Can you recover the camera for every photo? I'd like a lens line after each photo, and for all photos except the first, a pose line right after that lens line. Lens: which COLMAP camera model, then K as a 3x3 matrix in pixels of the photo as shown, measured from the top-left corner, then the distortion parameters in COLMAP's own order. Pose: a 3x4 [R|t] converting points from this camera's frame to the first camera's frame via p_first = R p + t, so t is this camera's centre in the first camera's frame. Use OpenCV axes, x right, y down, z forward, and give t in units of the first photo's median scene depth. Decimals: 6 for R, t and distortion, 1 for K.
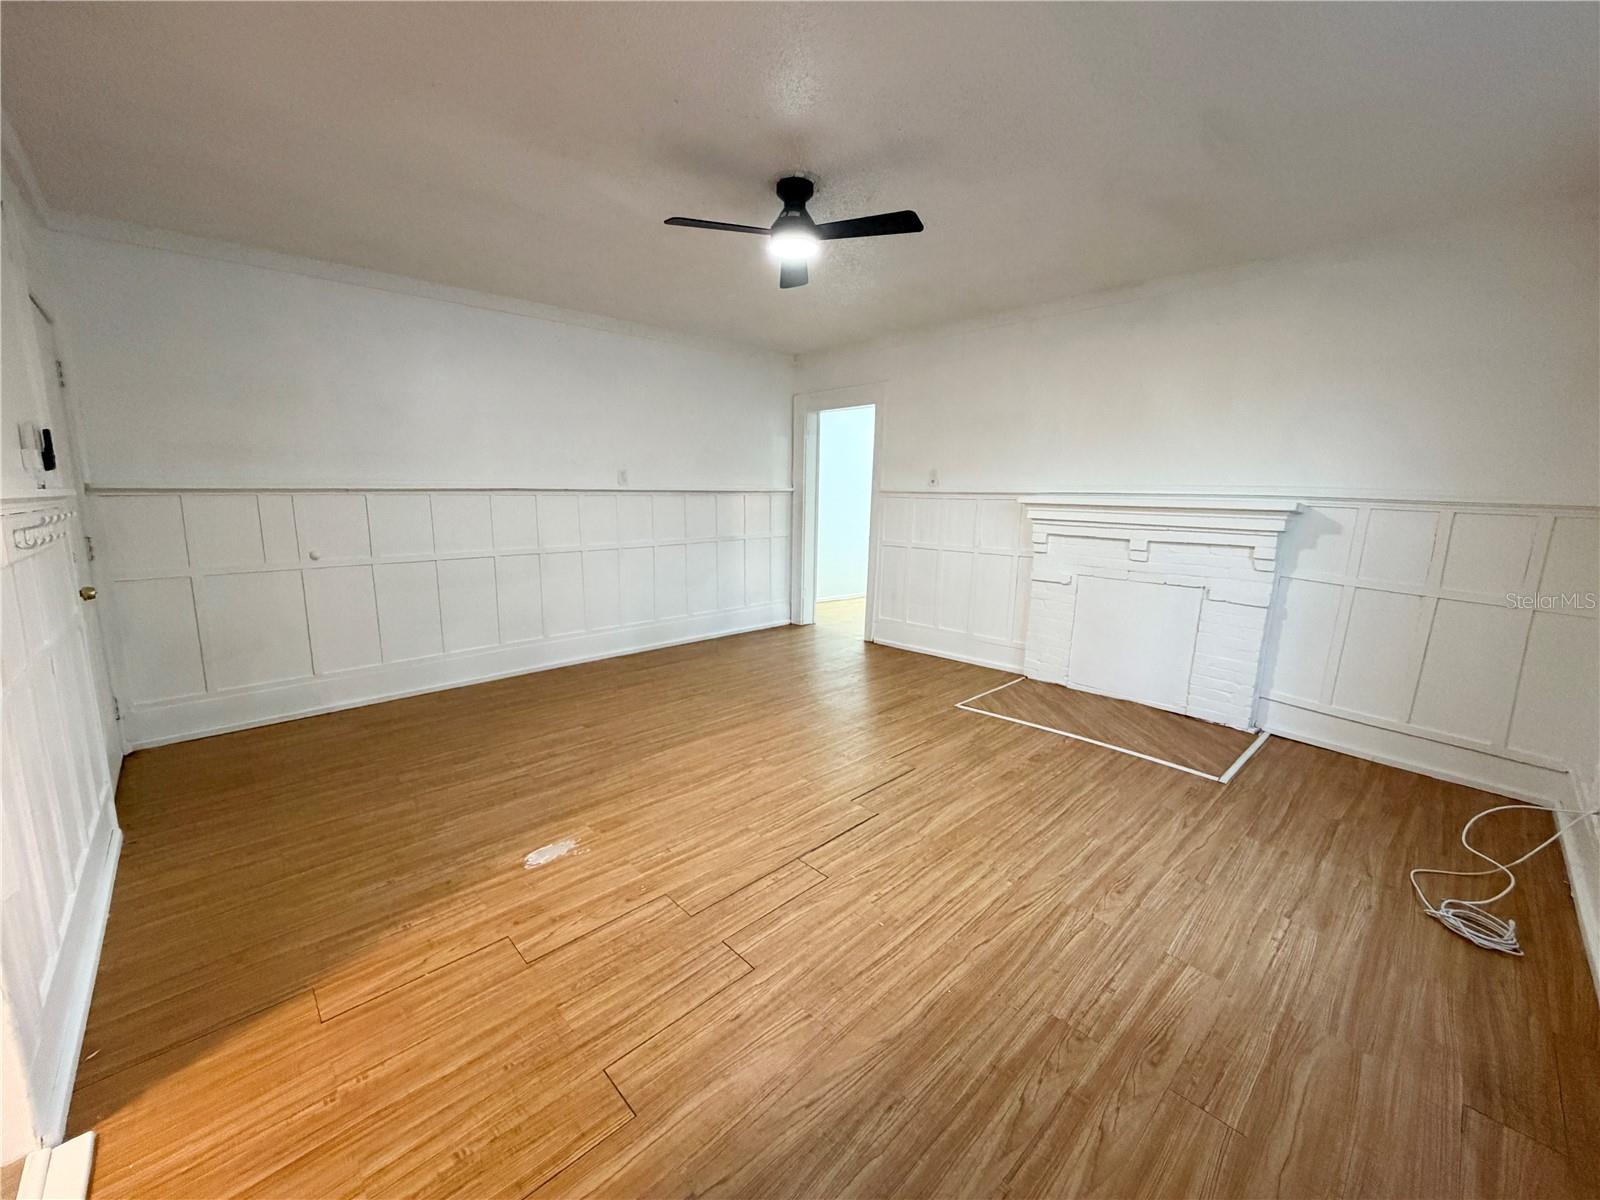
lens RADIAL K [[639.0, 0, 796.4], [0, 639.0, 597.2], [0, 0, 1]] dist [-0.000071, 0.000012]
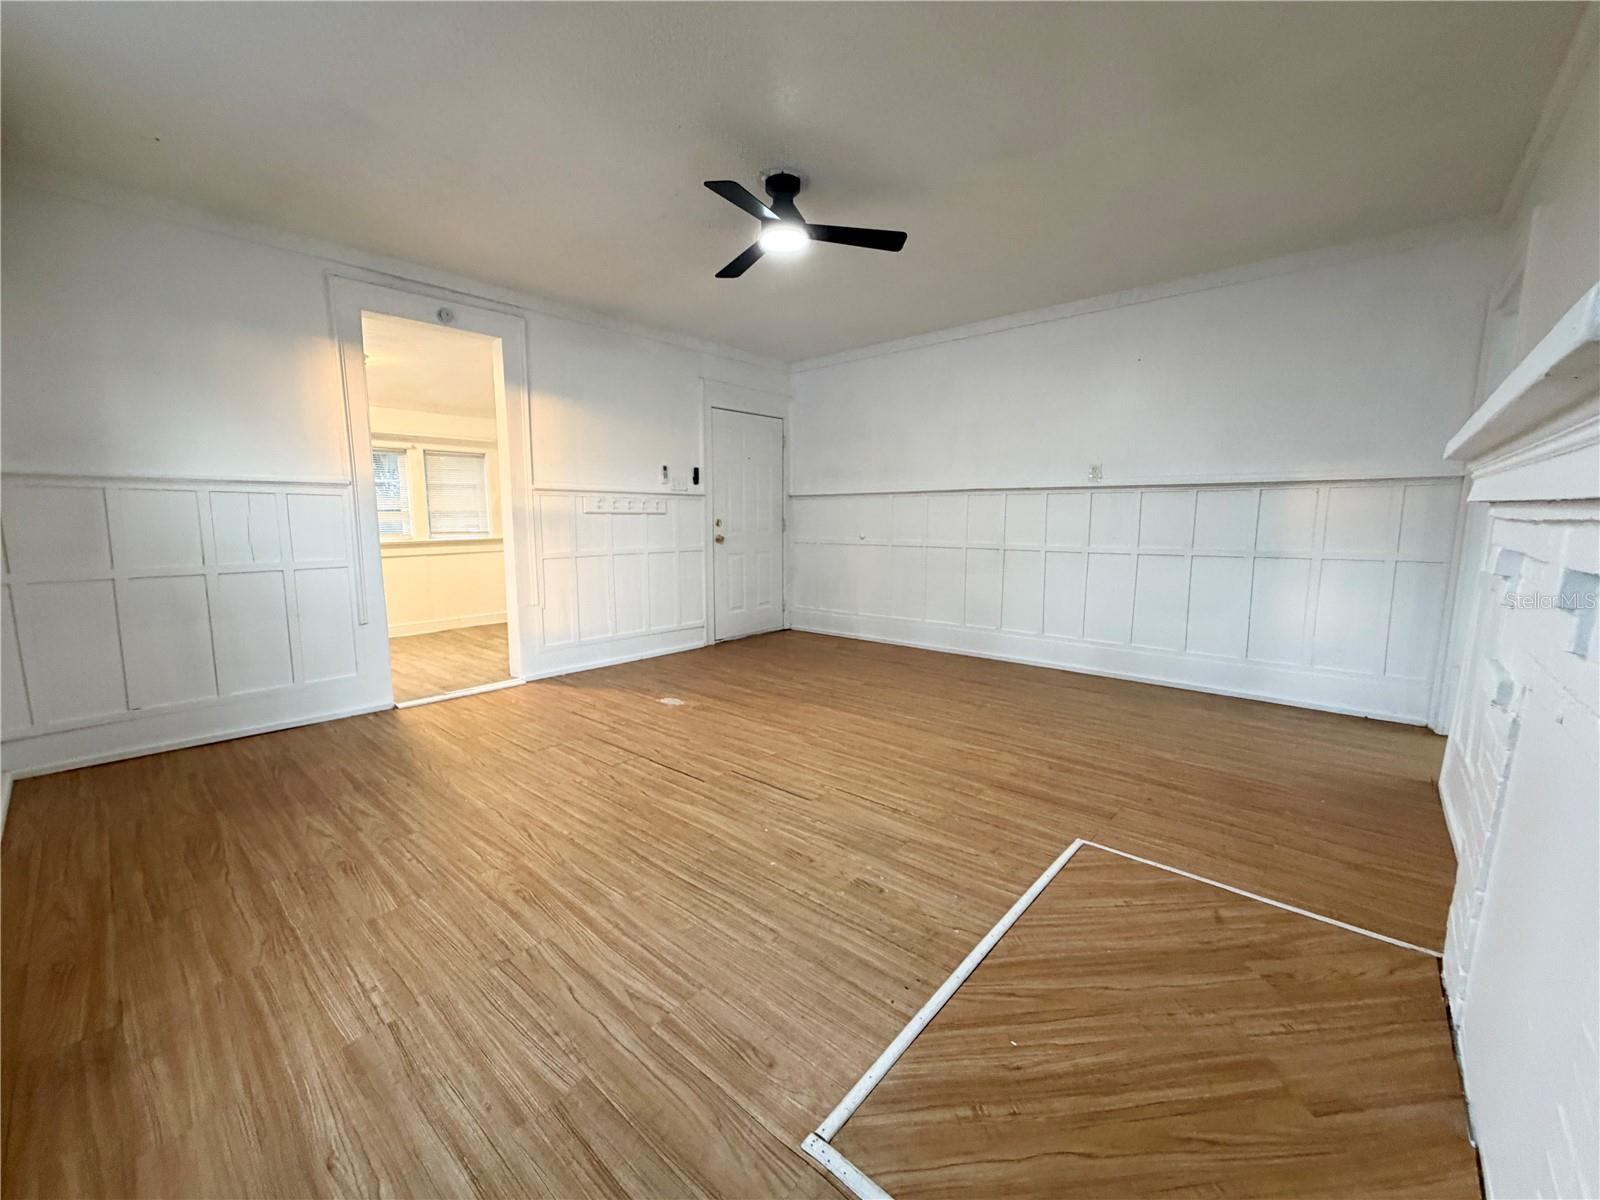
lens RADIAL K [[639.0, 0, 796.4], [0, 639.0, 597.2], [0, 0, 1]] dist [-0.000071, 0.000012]
pose [[0.084890, 0.119859, -0.989155, 1.134620], [-0.166427, 0.980498, 0.104527, -0.080420], [0.982393, 0.155748, 0.103182, 1.015767]]
